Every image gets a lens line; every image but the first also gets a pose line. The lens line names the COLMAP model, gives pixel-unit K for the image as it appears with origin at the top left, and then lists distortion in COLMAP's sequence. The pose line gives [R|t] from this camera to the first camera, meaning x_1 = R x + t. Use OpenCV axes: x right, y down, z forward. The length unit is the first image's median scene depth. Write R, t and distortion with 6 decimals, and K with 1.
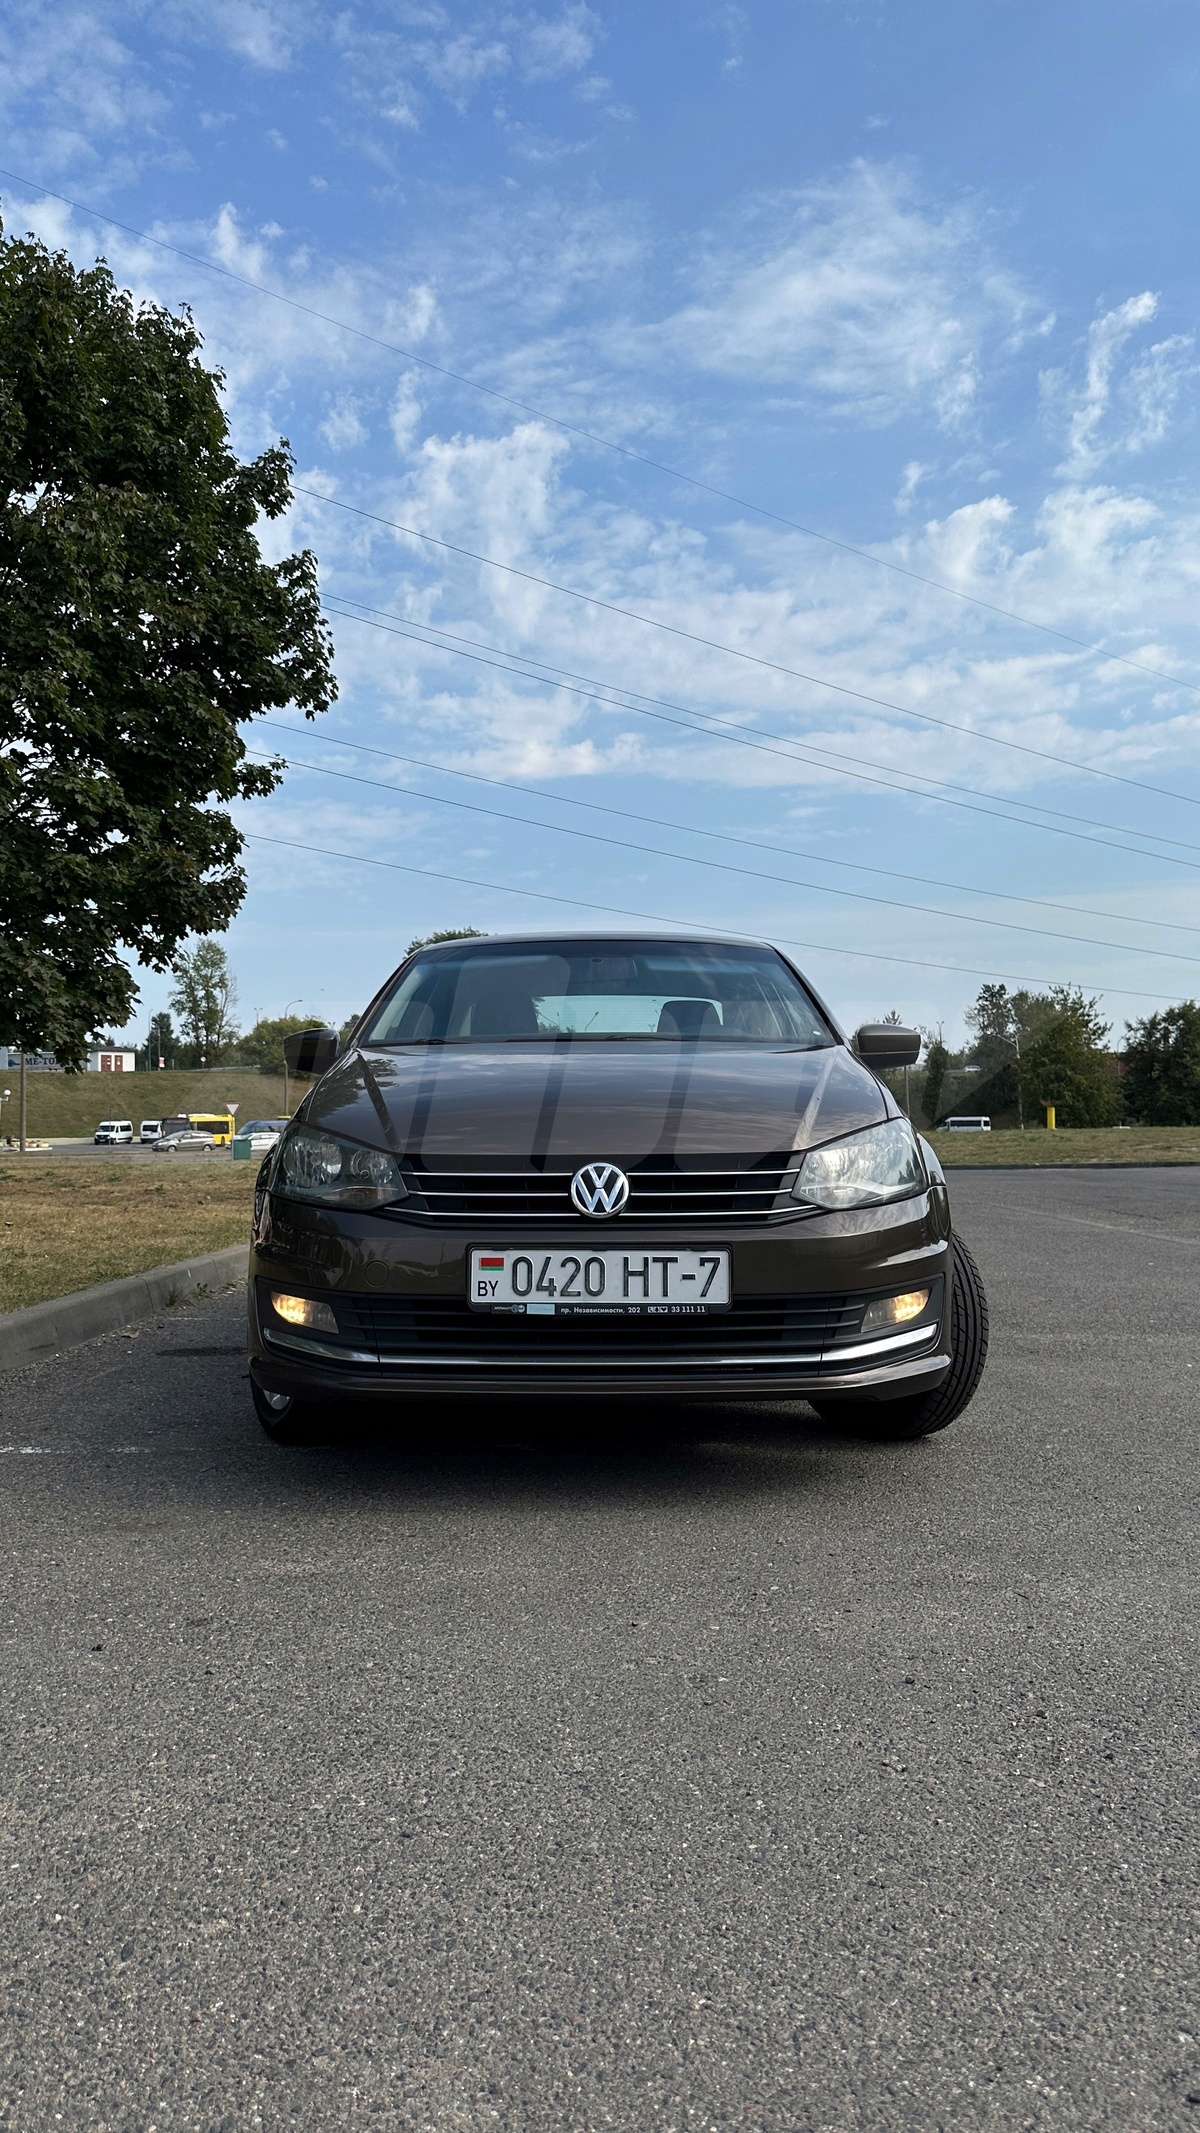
lens RADIAL K [[1477.0, 0, 591.3], [0, 1477.0, 1077.8], [0, 0, 1]] dist [0.152625, -0.266637]
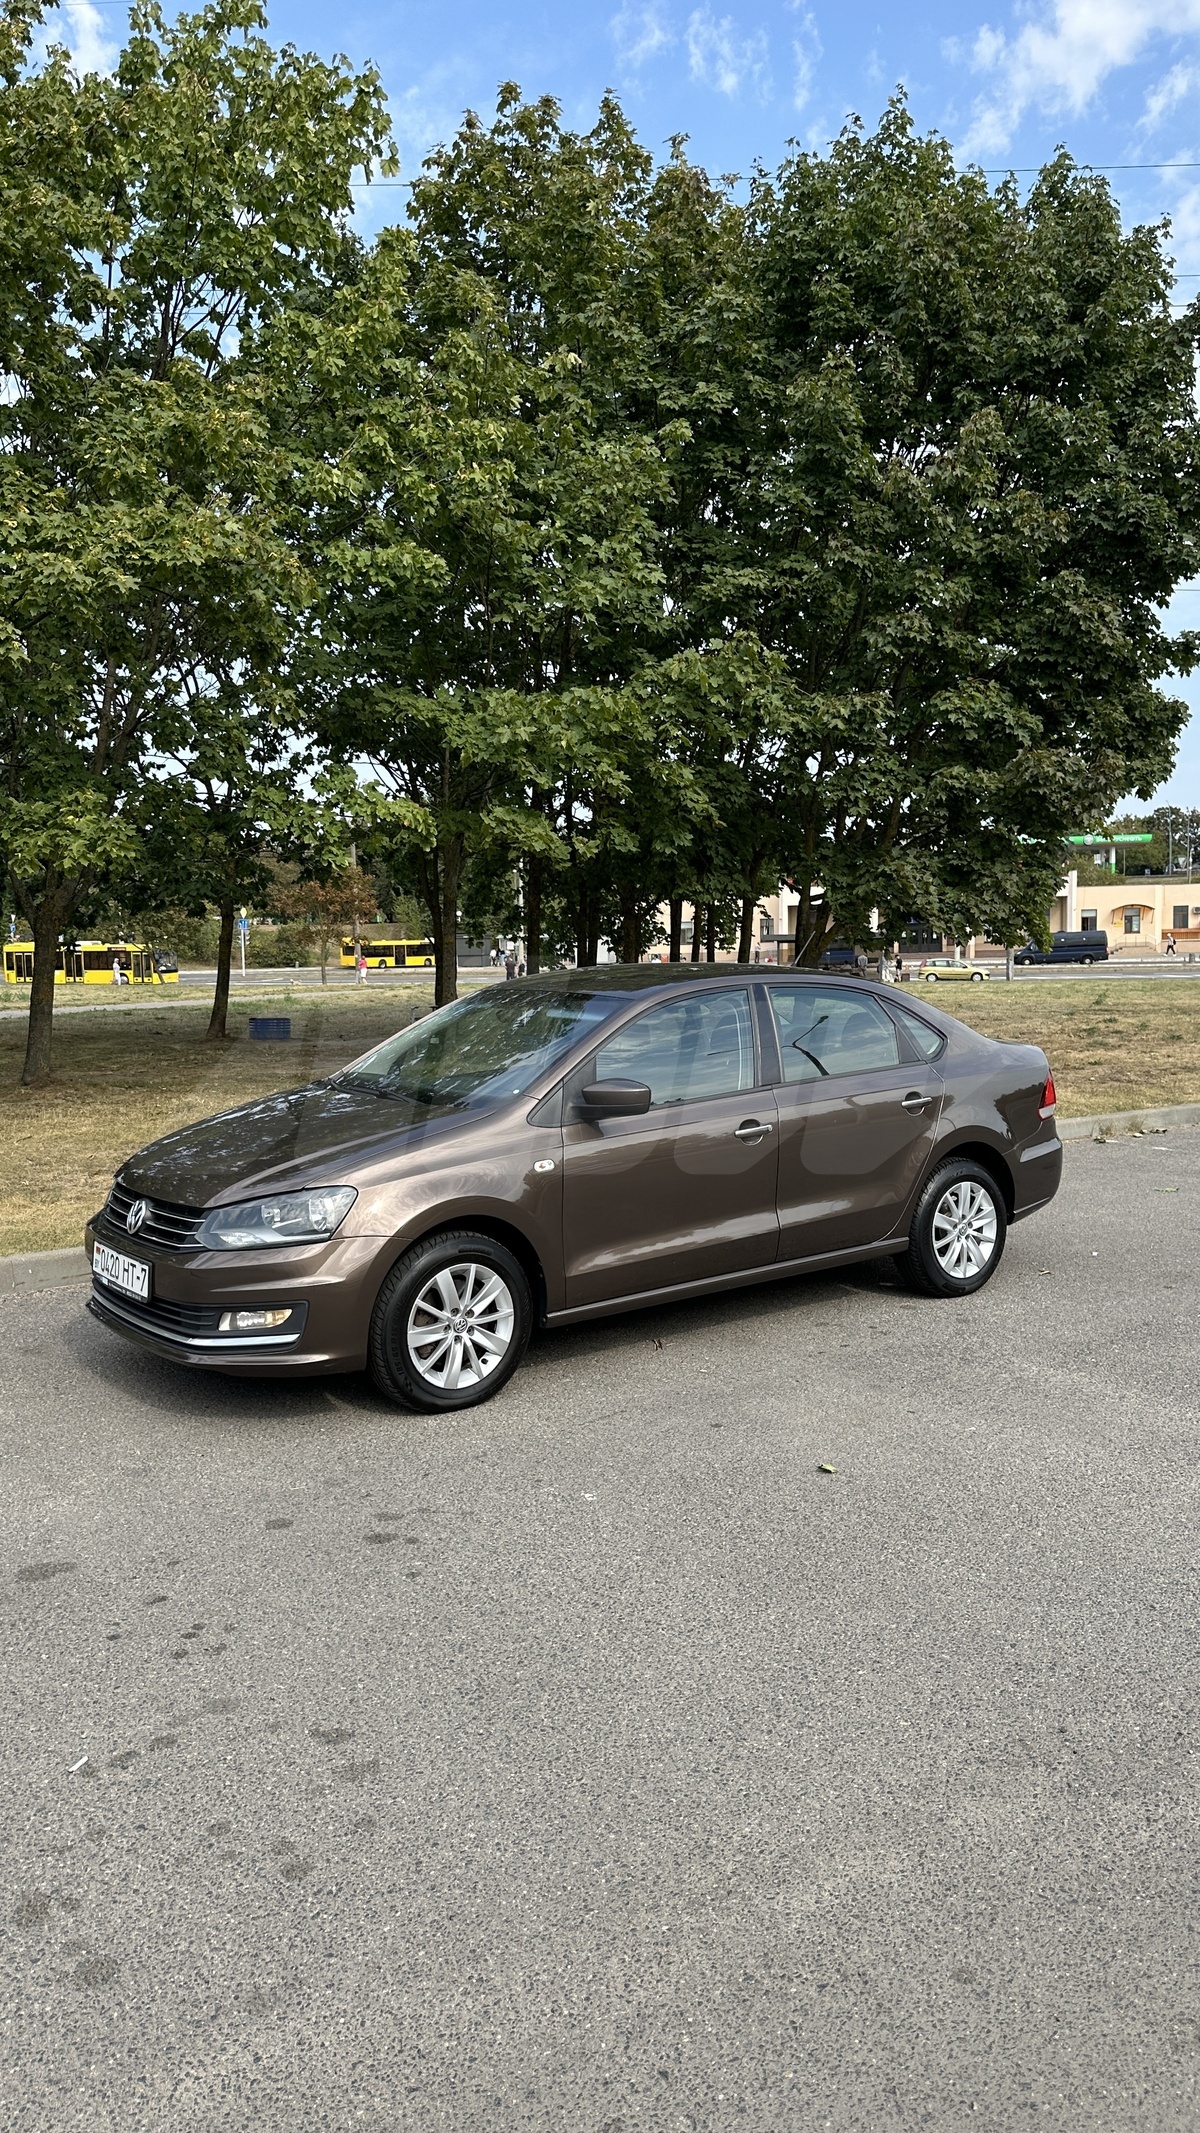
lens RADIAL K [[1503.5, 0, 600.5], [0, 1503.5, 1071.5], [0, 0, 1]] dist [0.014118, -0.010208]
pose [[0.613832, 0.067604, -0.786537, 1.657642], [0.035533, 0.992951, 0.113076, -0.260469], [0.788637, -0.097358, 0.607102, 0.402976]]
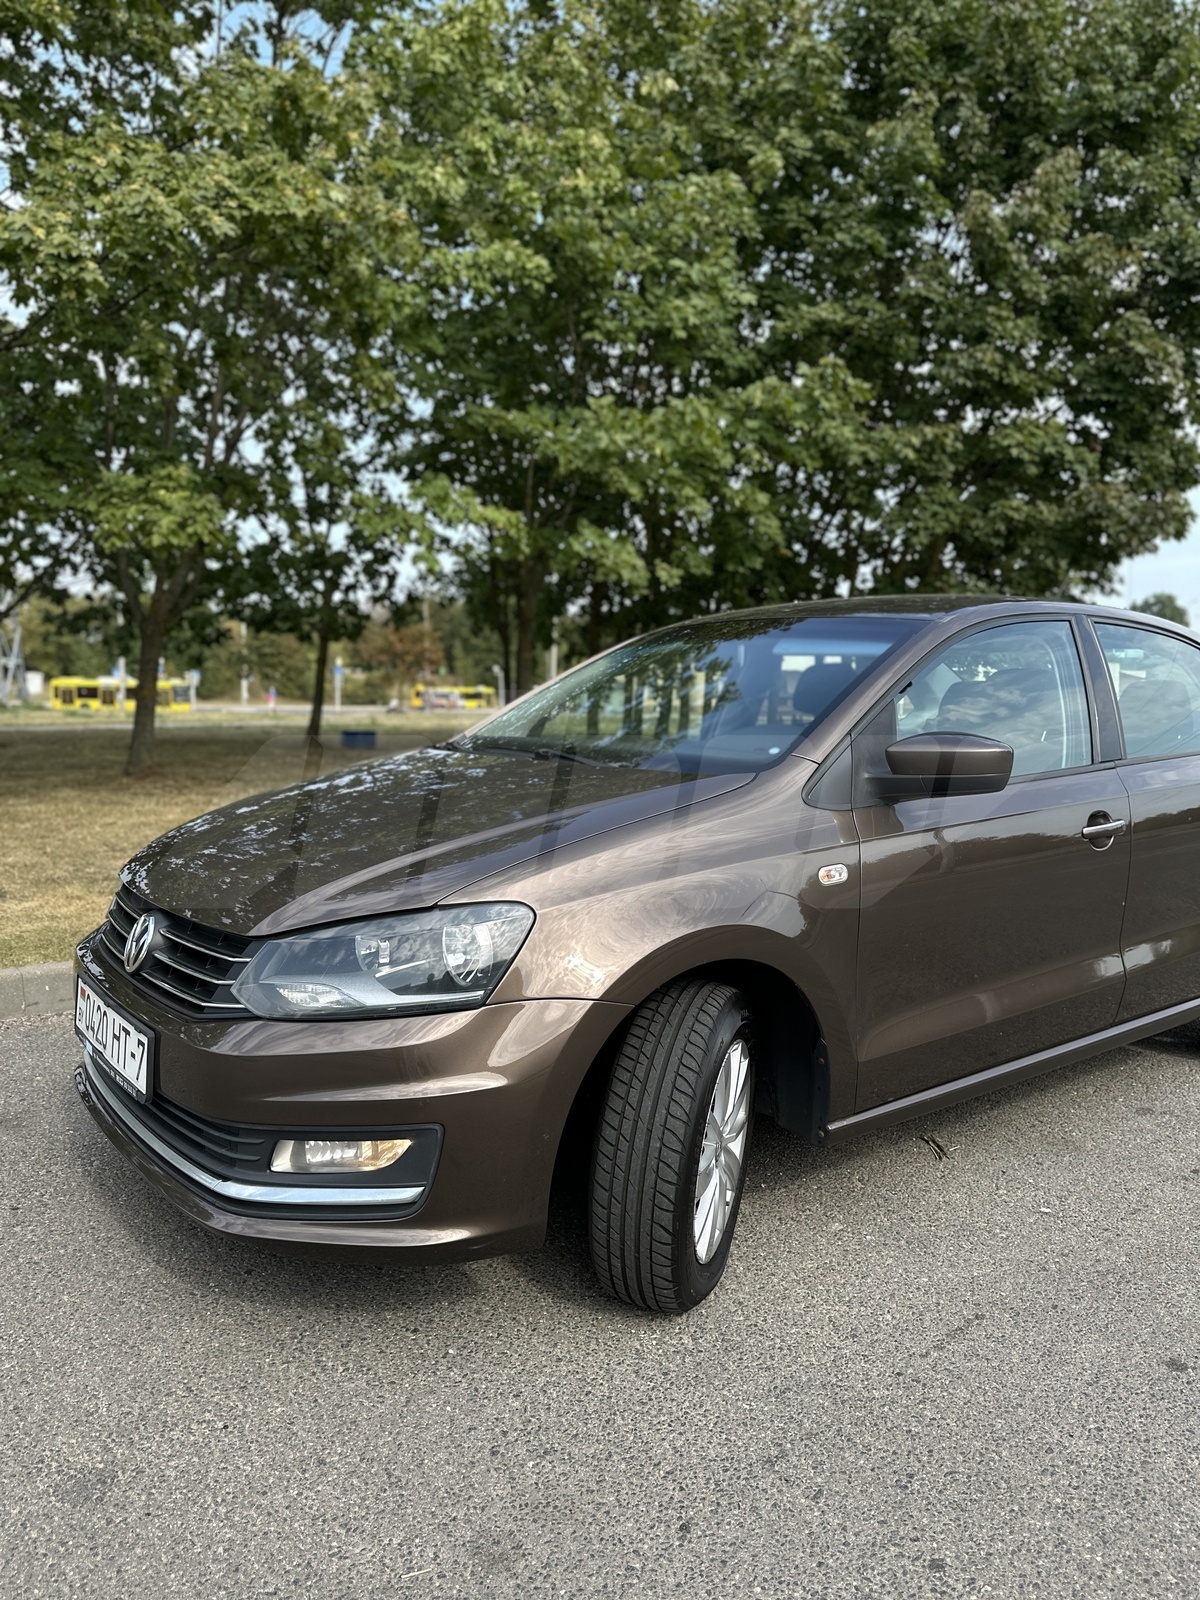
lens RADIAL K [[1135.4, 0, 600.1], [0, 1135.4, 806.8], [0, 0, 1]] dist [-0.001771, -0.003092]
pose [[0.608892, 0.093242, -0.787754, 0.771521], [0.008779, 0.992215, 0.124229, -0.102455], [0.793204, -0.082558, 0.603333, 0.803440]]
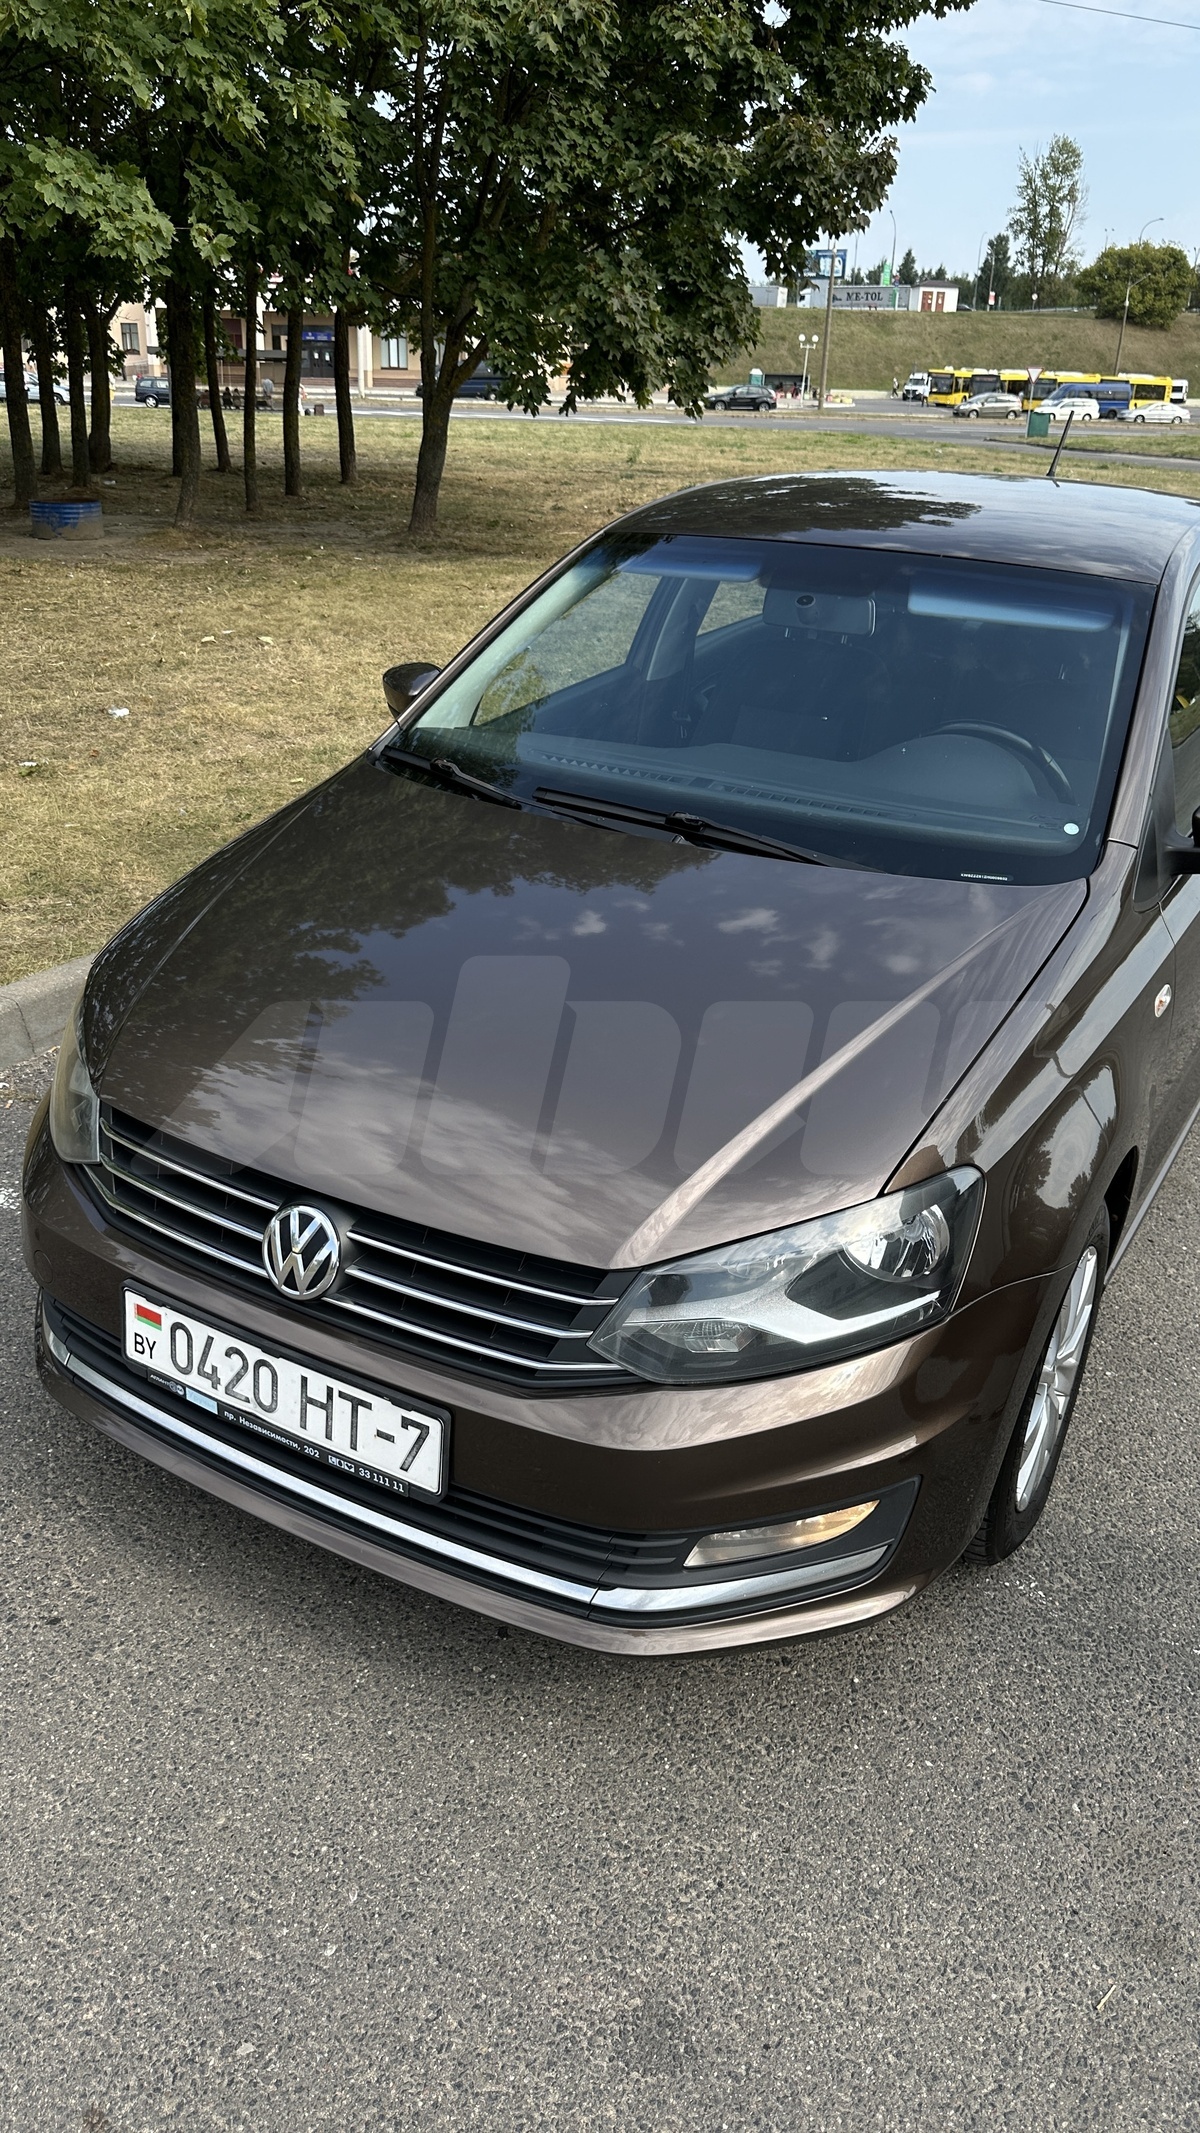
lens RADIAL K [[1503.5, 0, 600.5], [0, 1503.5, 1071.5], [0, 0, 1]] dist [0.014118, -0.010208]
pose [[0.872471, 0.238621, -0.426443, 0.366160], [-0.022312, 0.891212, 0.453038, -0.278667], [0.488156, -0.385748, 0.782881, 0.604338]]
